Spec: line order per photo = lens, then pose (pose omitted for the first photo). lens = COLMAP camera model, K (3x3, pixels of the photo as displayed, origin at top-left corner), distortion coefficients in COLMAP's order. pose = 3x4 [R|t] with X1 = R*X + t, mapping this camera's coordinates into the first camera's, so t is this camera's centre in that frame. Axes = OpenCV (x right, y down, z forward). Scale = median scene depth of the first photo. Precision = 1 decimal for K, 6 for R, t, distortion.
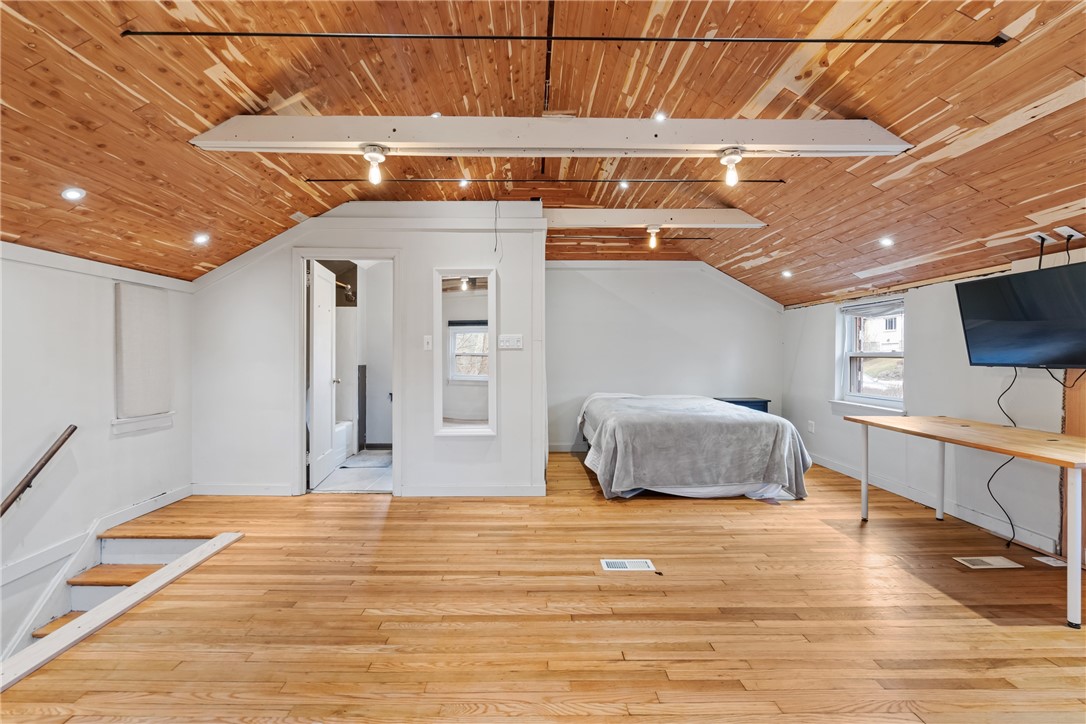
lens RADIAL K [[495.2, 0, 537.2], [0, 495.2, 356.6], [0, 0, 1]] dist [-0.004802, 0.001300]
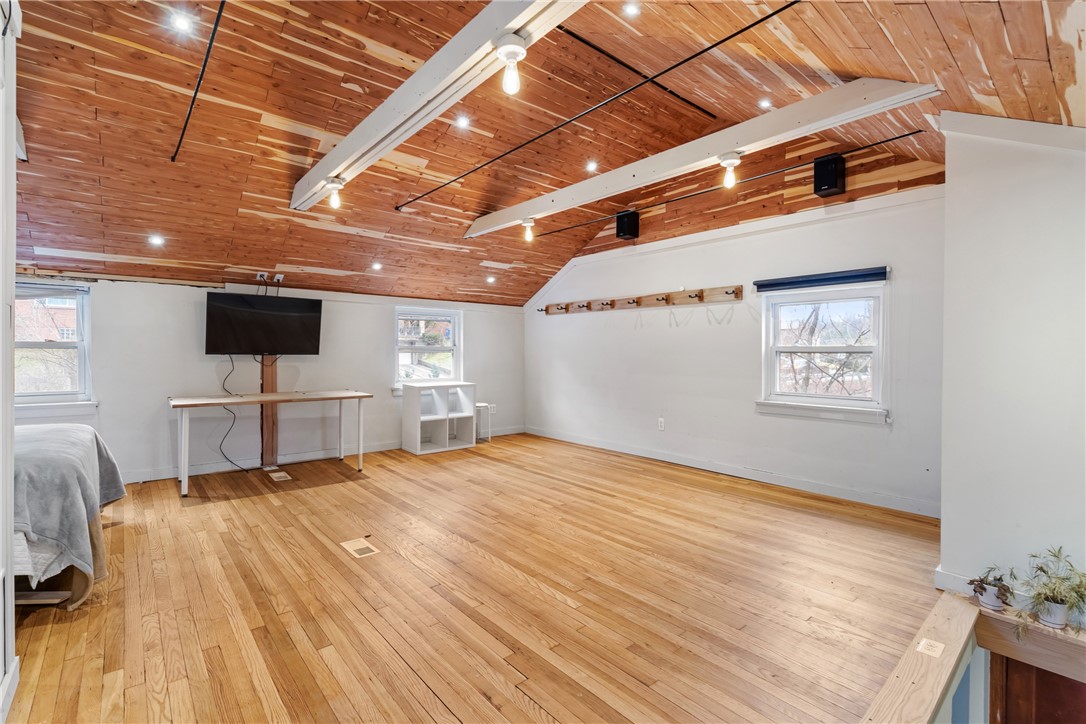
lens RADIAL K [[488.8, 0, 542.8], [0, 488.8, 349.1], [0, 0, 1]] dist [-0.000471, 0.000224]
pose [[-0.642659, -0.001457, 0.766151, -0.748251], [-0.005564, 0.999981, -0.002766, 0.002968], [-0.766132, -0.006041, -0.642655, 1.199709]]
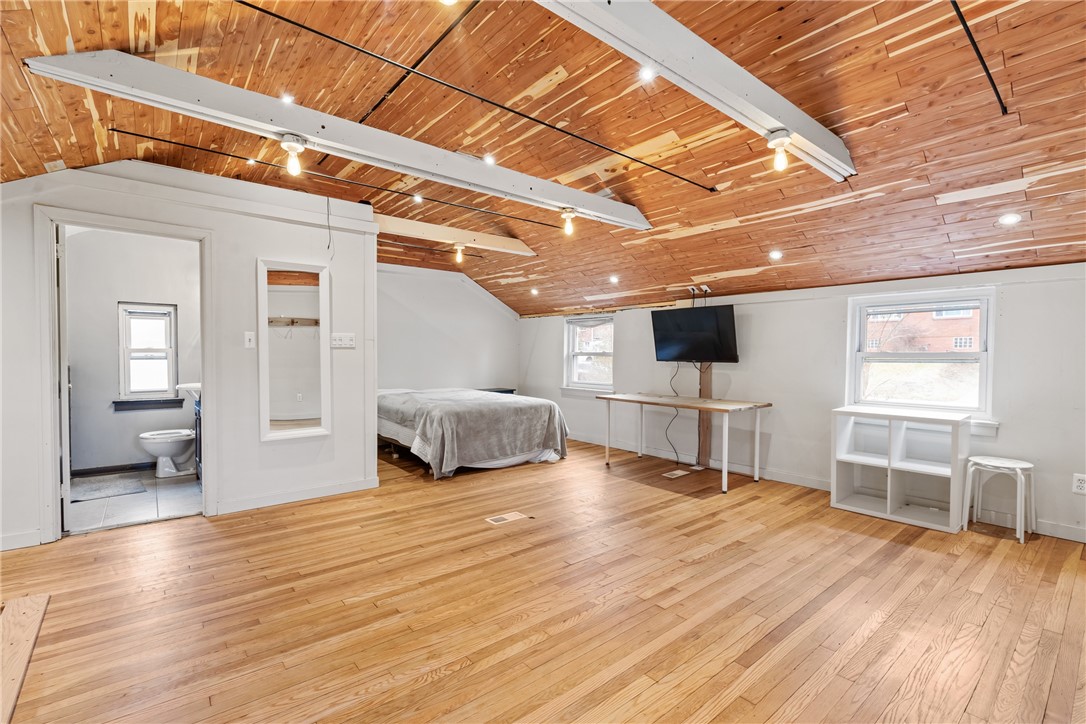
lens RADIAL K [[490.7, 0, 543.0], [0, 490.7, 362.0], [0, 0, 1]] dist [-0.002679, 0.000670]
pose [[0.775852, -0.007755, 0.630867, -0.476404], [-0.002660, 0.999875, 0.015562, -0.003280], [-0.630909, -0.013752, 0.775735, -0.037304]]
